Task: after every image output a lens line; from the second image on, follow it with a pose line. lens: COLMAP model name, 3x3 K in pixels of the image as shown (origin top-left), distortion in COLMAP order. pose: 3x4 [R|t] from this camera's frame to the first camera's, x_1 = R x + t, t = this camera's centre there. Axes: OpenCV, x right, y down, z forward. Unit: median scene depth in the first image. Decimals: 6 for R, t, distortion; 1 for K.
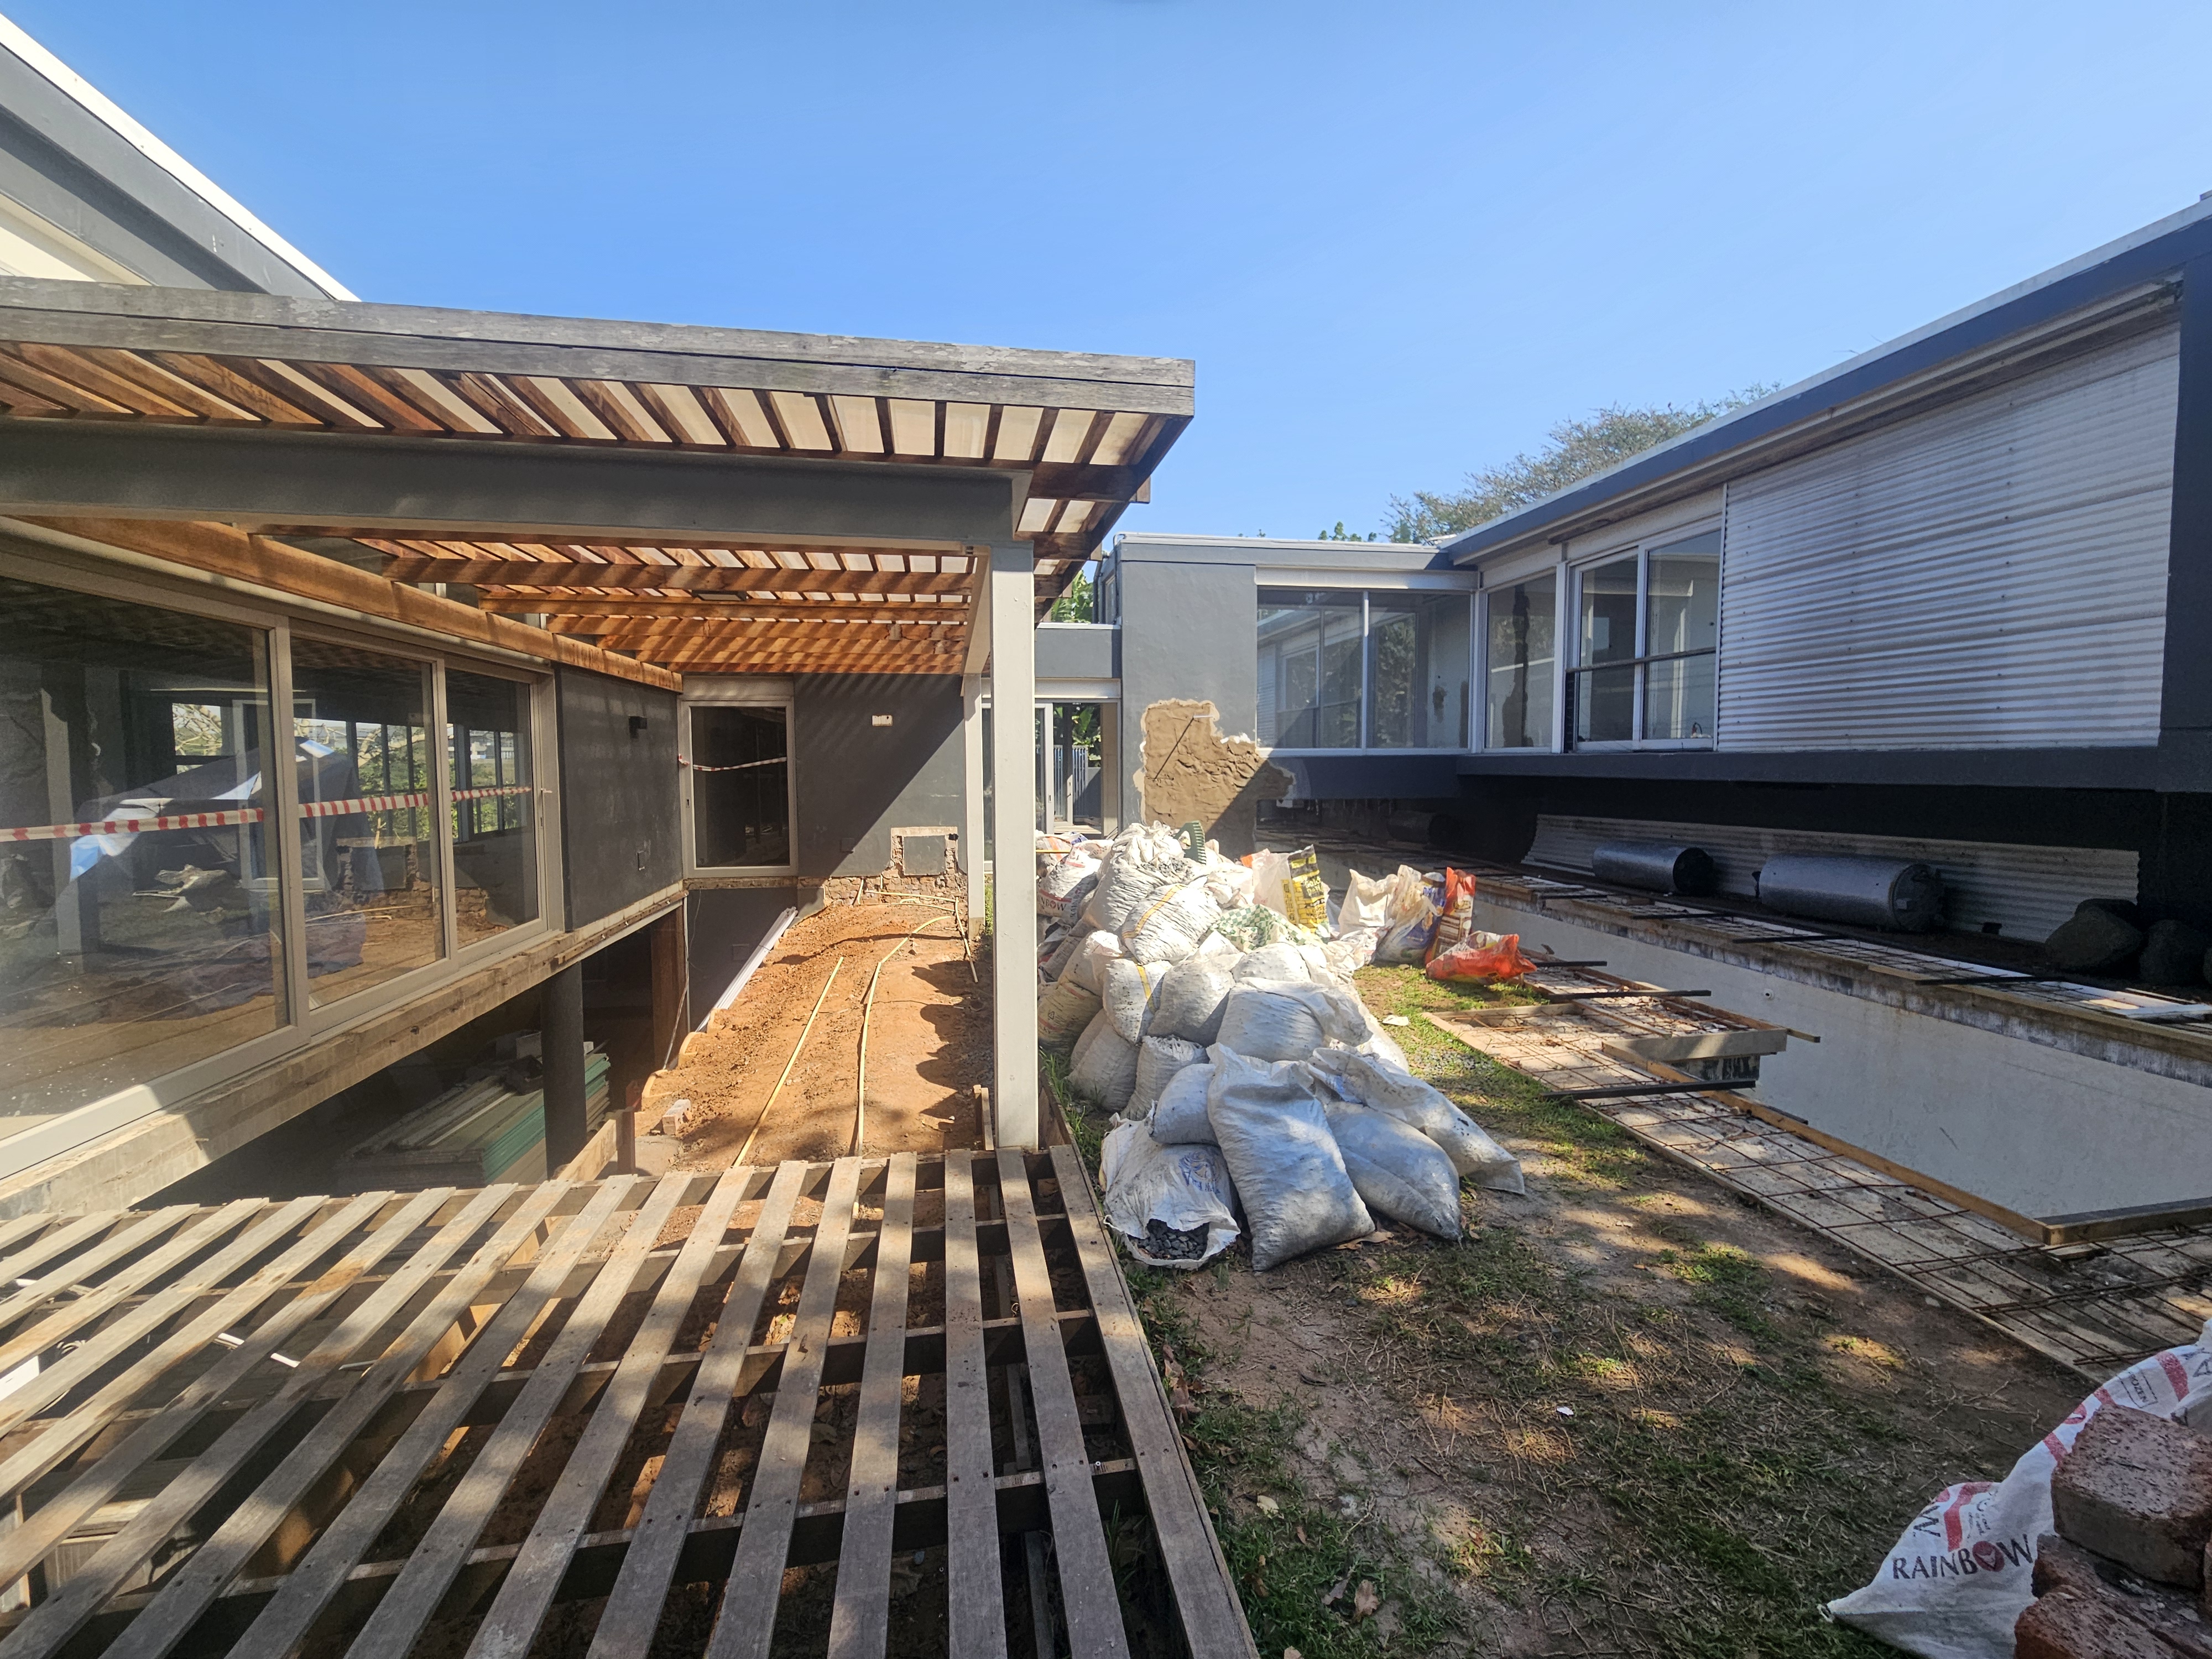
lens RADIAL K [[885.7, 0, 1106.0], [0, 885.7, 829.5], [0, 0, 1]] dist [0.001908, 0.000235]
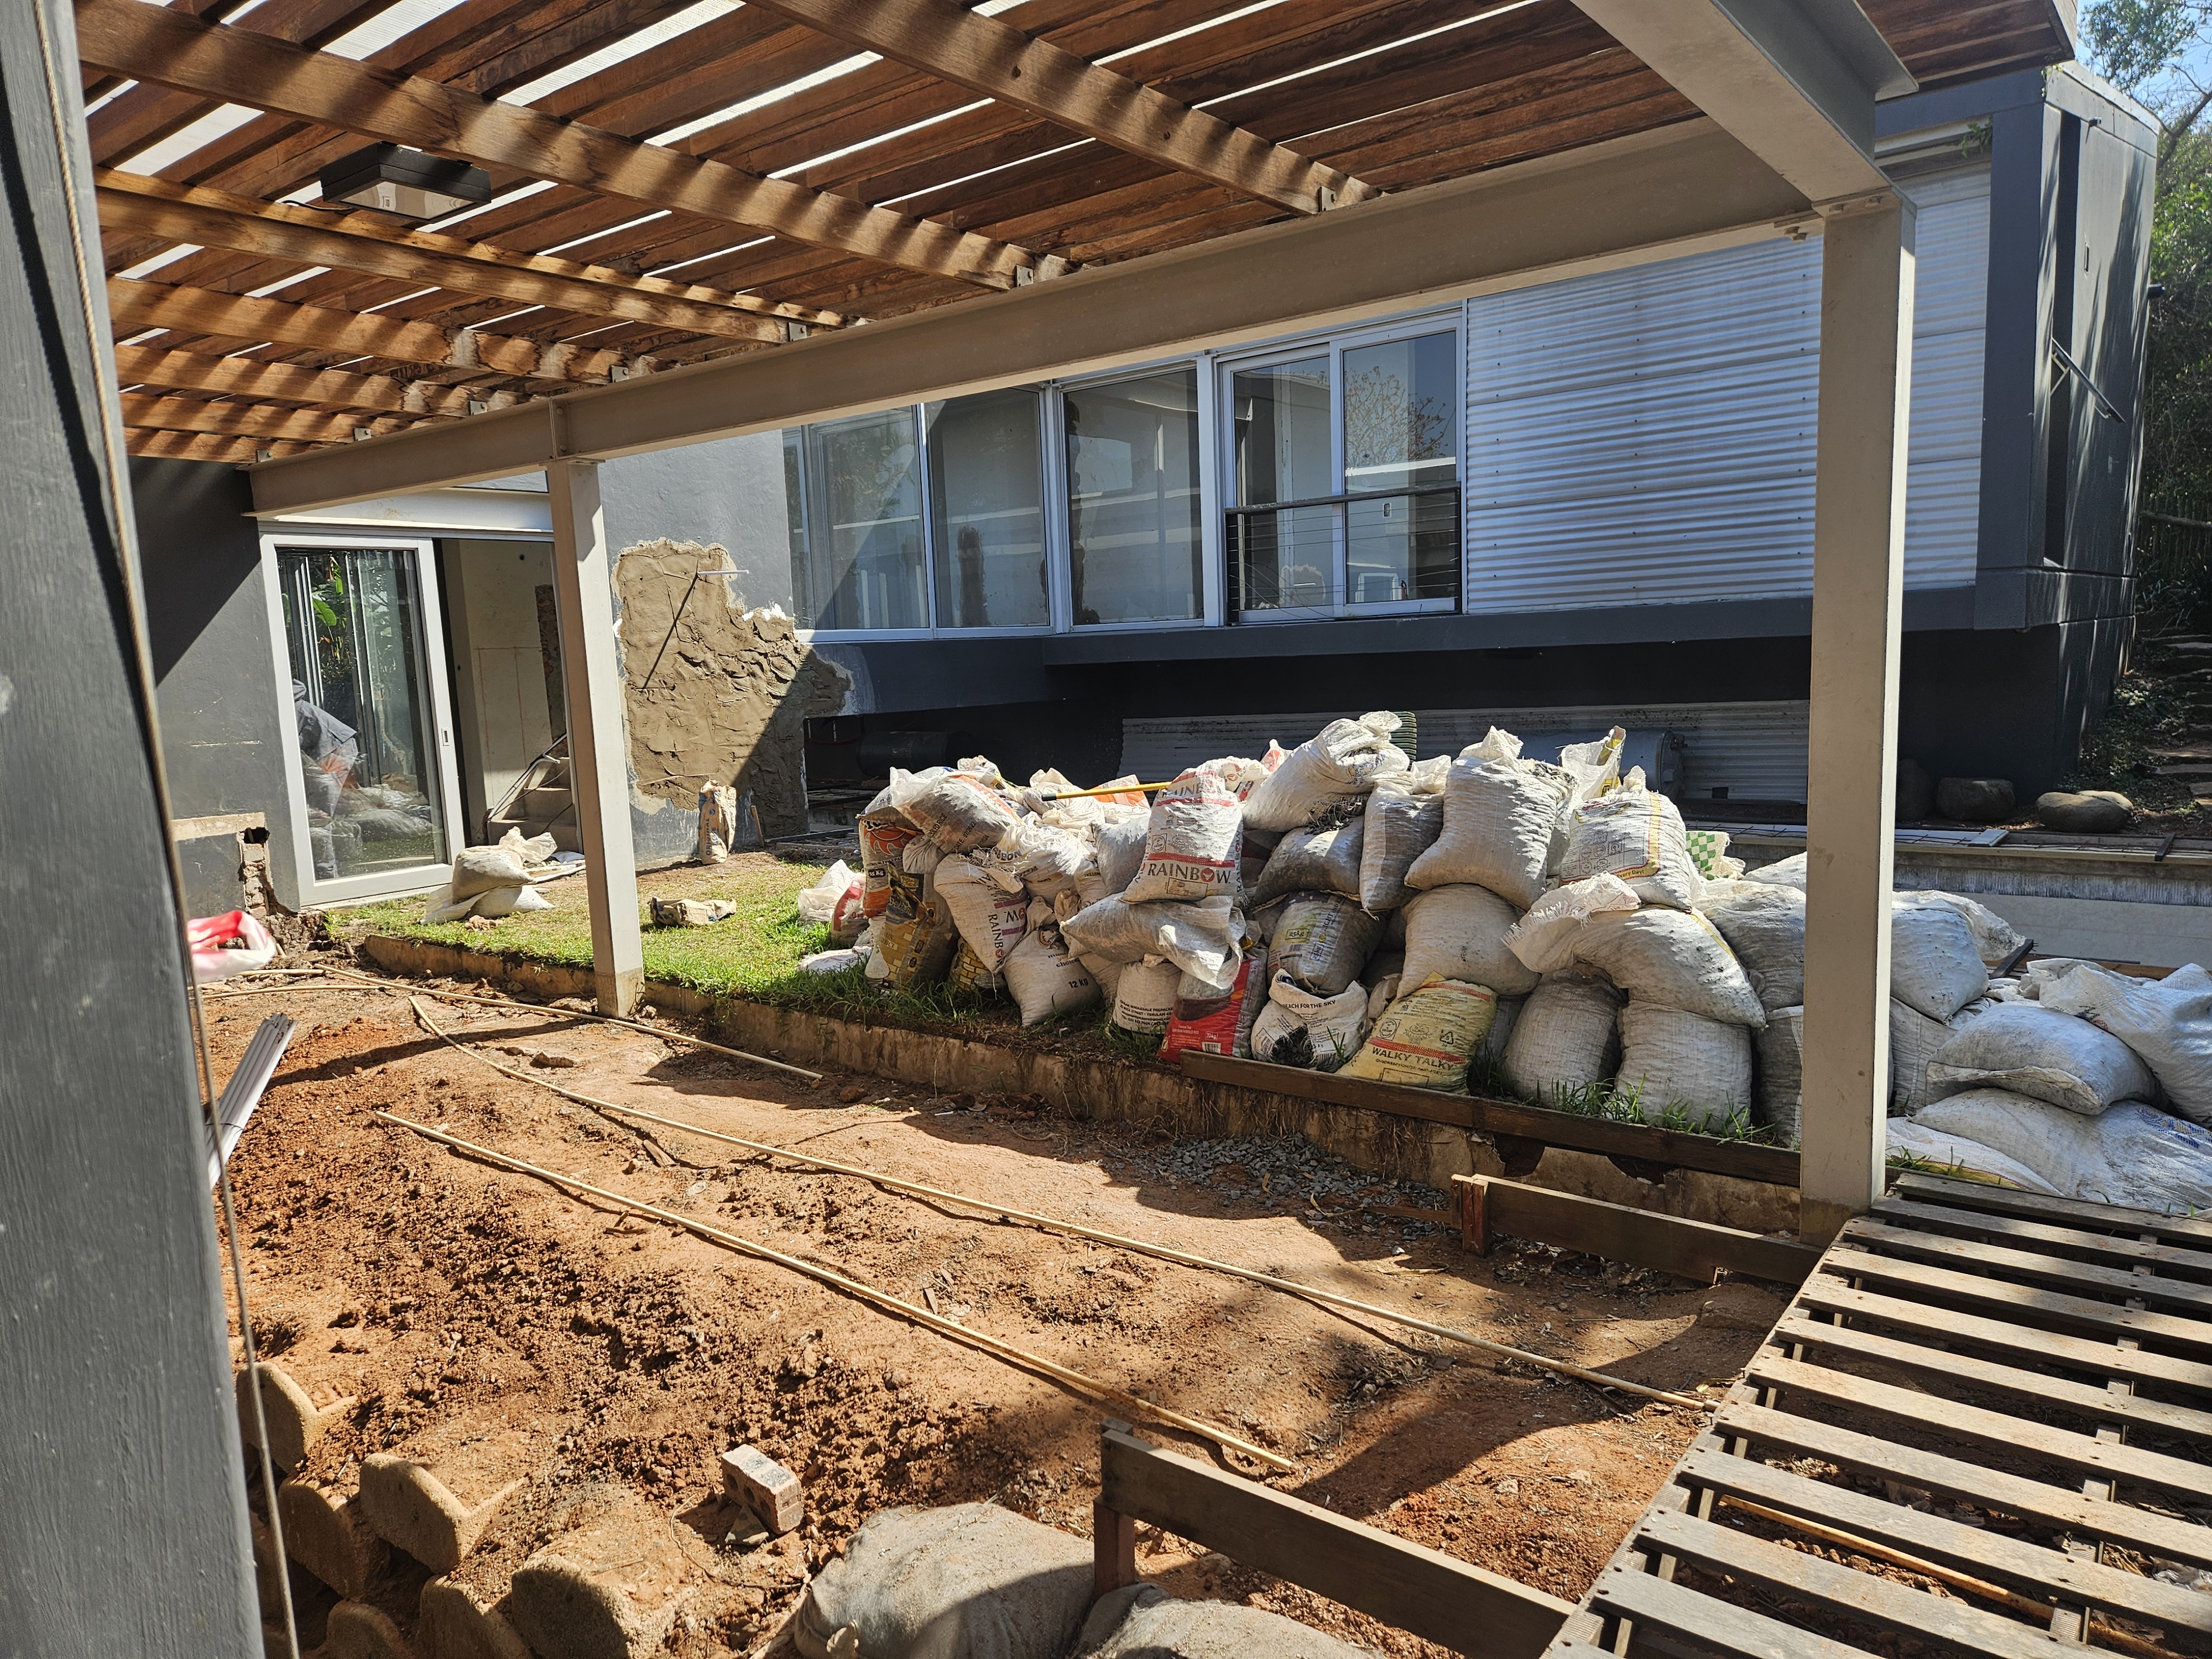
lens RADIAL K [[1454.6, 0, 1106.0], [0, 1454.6, 829.5], [0, 0, 1]] dist [0.082649, -0.036129]
pose [[0.744300, -0.107698, 0.659104, -0.481519], [0.089021, 0.994104, 0.061909, -0.004881], [-0.661886, 0.012595, 0.749499, 0.233968]]
